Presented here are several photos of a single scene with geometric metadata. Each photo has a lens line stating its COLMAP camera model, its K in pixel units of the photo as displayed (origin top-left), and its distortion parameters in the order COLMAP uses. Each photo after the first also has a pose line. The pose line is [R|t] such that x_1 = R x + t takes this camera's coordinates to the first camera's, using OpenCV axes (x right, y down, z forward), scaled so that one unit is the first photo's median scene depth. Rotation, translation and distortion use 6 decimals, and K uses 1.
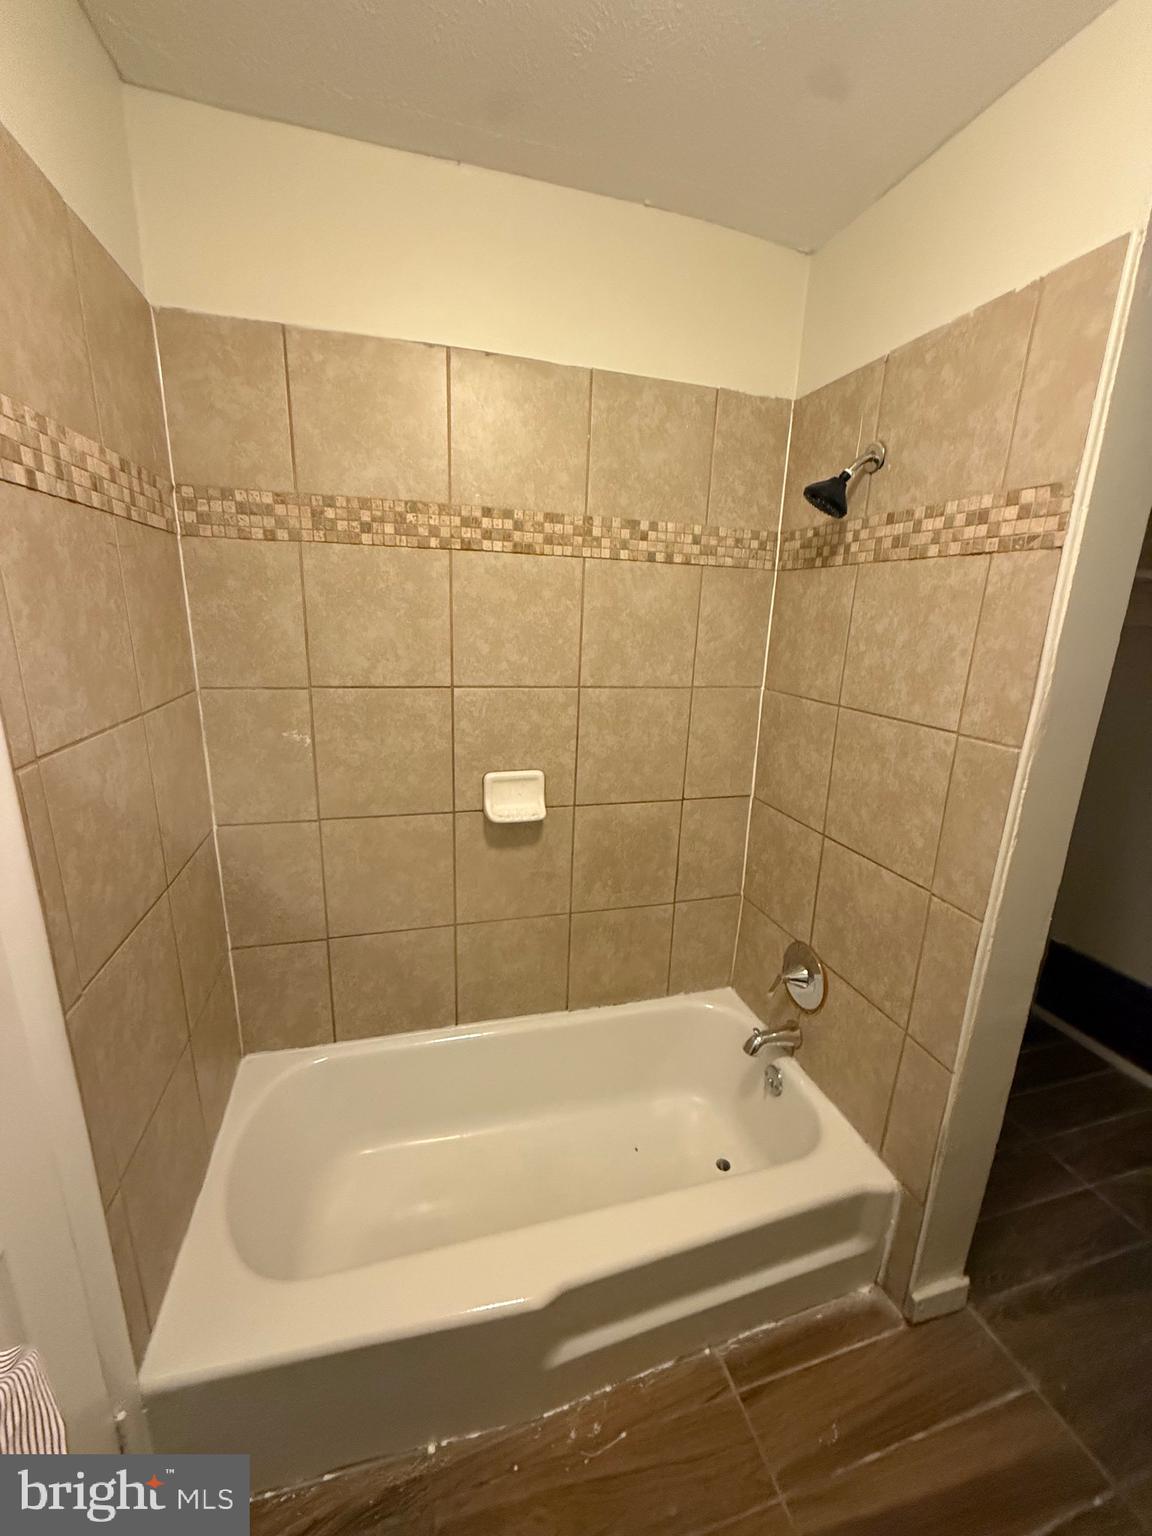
lens RADIAL K [[608.9, 0, 576.0], [0, 608.9, 768.0], [0, 0, 1]] dist [0.002839, 0.000096]
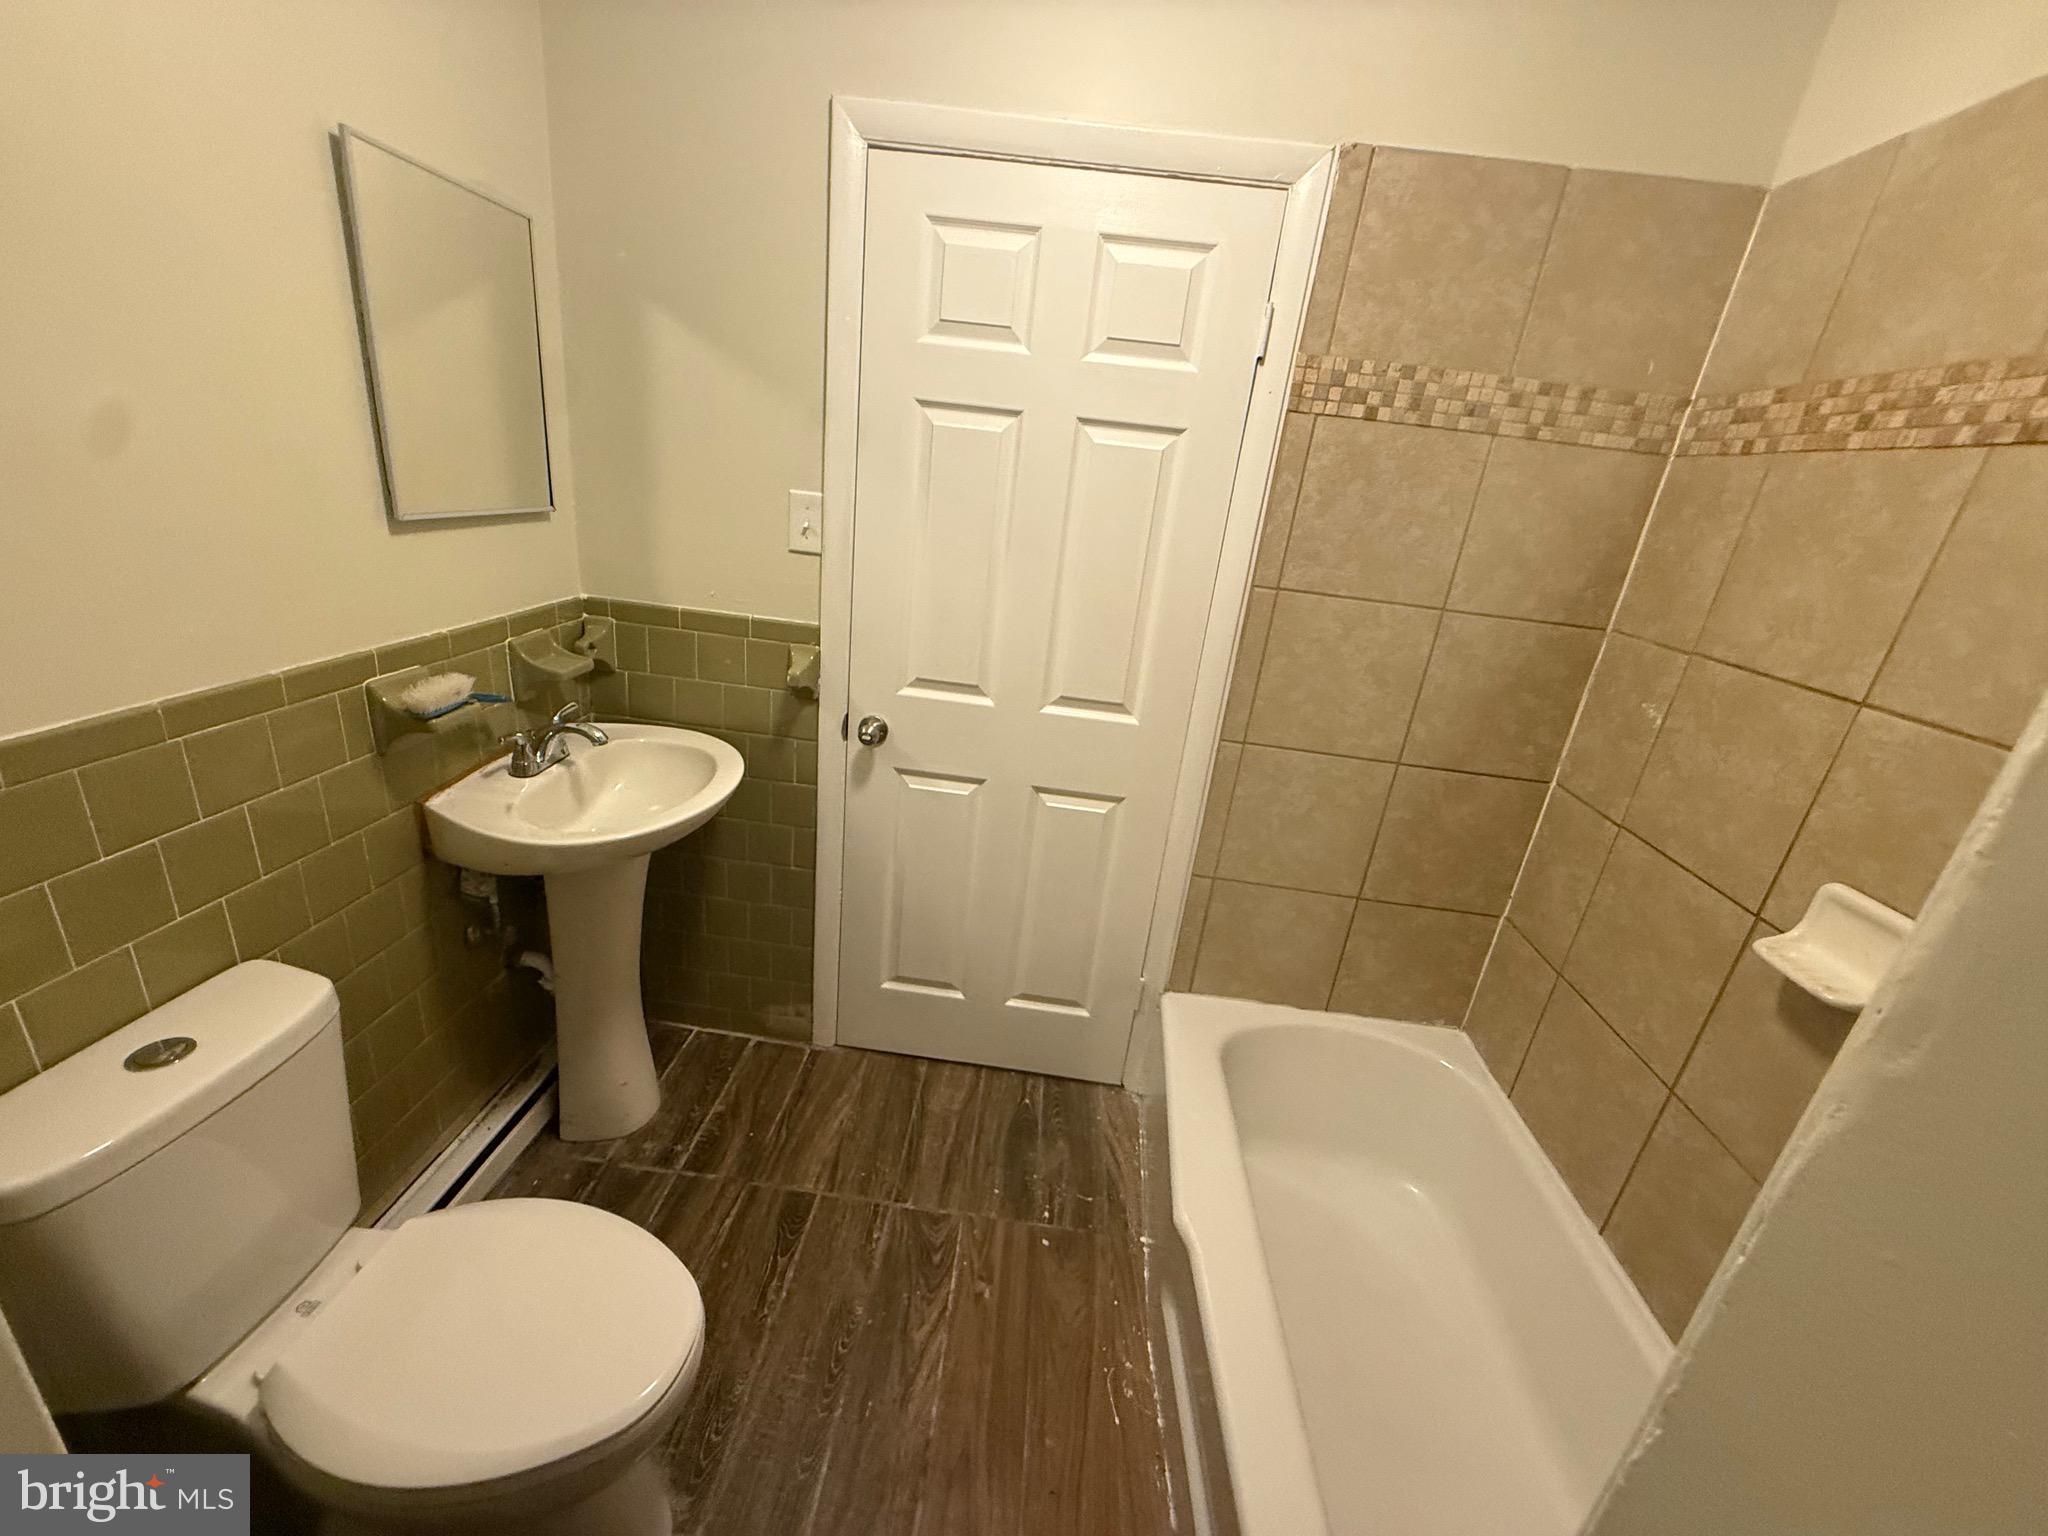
lens RADIAL K [[811.9, 0, 1024.0], [0, 811.9, 768.0], [0, 0, 1]] dist [0.002839, 0.000096]
pose [[-0.329539, 0.266981, -0.905607, 0.785713], [-0.351259, 0.855663, 0.380076, -0.108717], [0.876368, 0.443353, -0.188195, 0.565560]]
